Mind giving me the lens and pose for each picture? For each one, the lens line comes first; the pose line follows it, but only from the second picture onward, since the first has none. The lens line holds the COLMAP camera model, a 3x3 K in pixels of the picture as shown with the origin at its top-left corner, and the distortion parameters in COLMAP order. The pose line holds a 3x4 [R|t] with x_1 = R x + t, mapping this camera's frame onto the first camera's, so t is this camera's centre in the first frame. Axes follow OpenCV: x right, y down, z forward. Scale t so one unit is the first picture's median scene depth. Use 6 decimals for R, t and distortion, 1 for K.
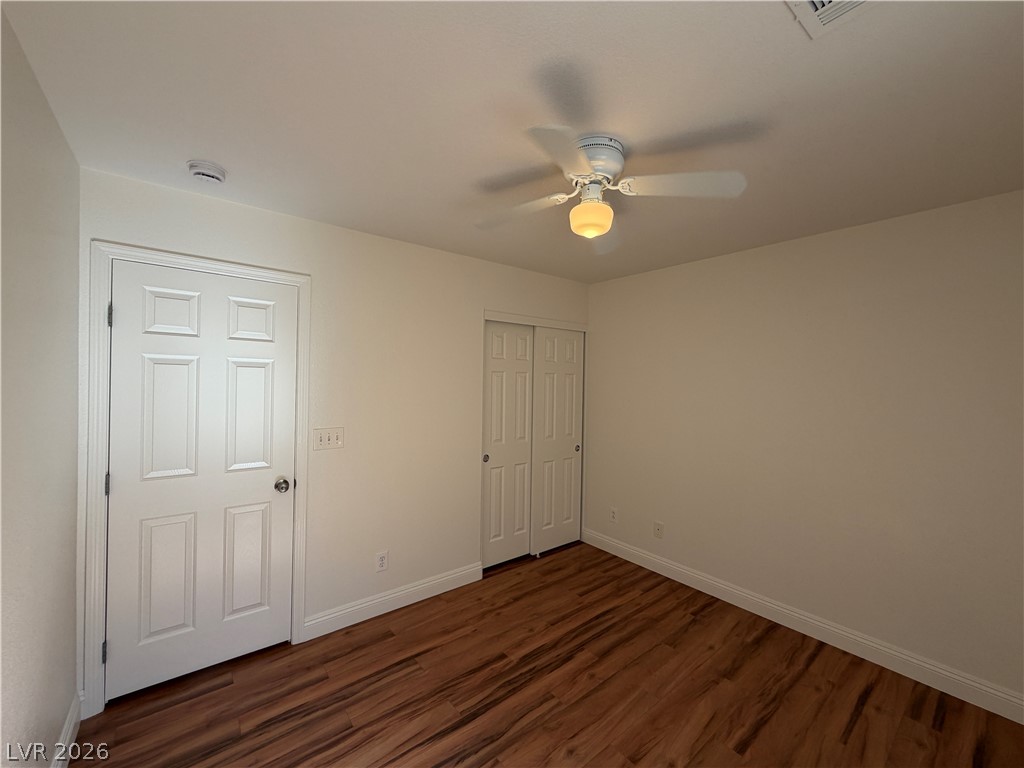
lens RADIAL K [[410.3, 0, 509.5], [0, 410.3, 382.2], [0, 0, 1]] dist [-0.001521, 0.000762]
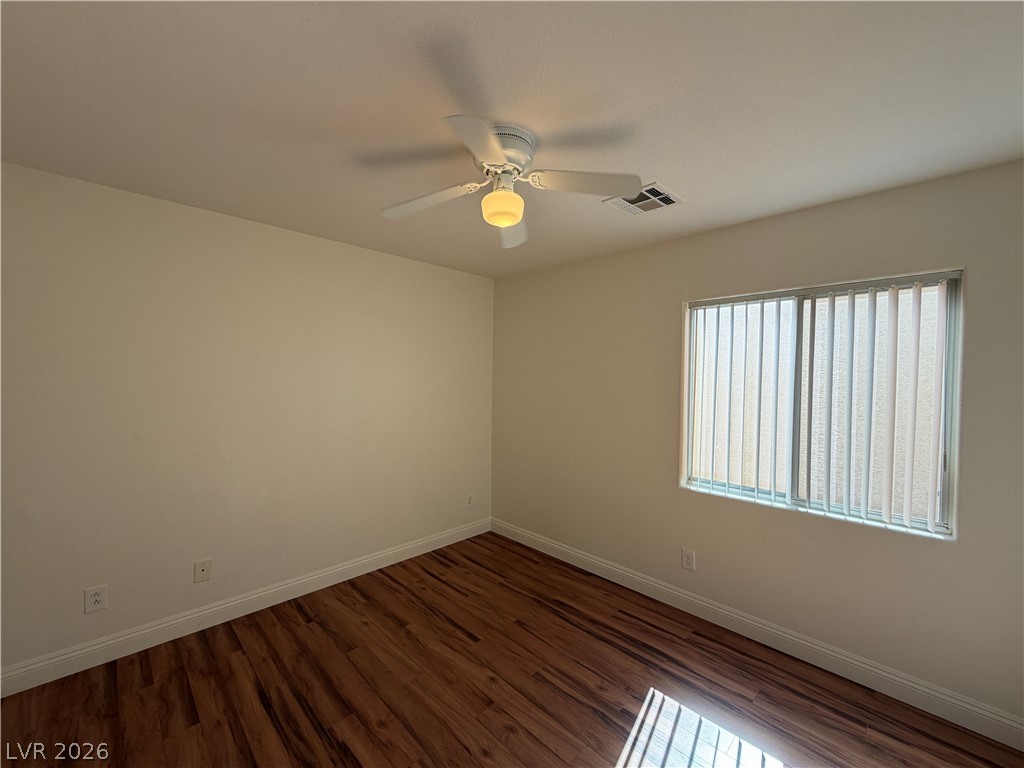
lens RADIAL K [[410.3, 0, 510.5], [0, 410.3, 385.3], [0, 0, 1]] dist [-0.001521, 0.000762]
pose [[-0.101161, -0.039720, 0.994077, -0.559493], [-0.005117, 0.999210, 0.039404, 0.003403], [-0.994857, -0.001100, -0.101285, 0.752303]]
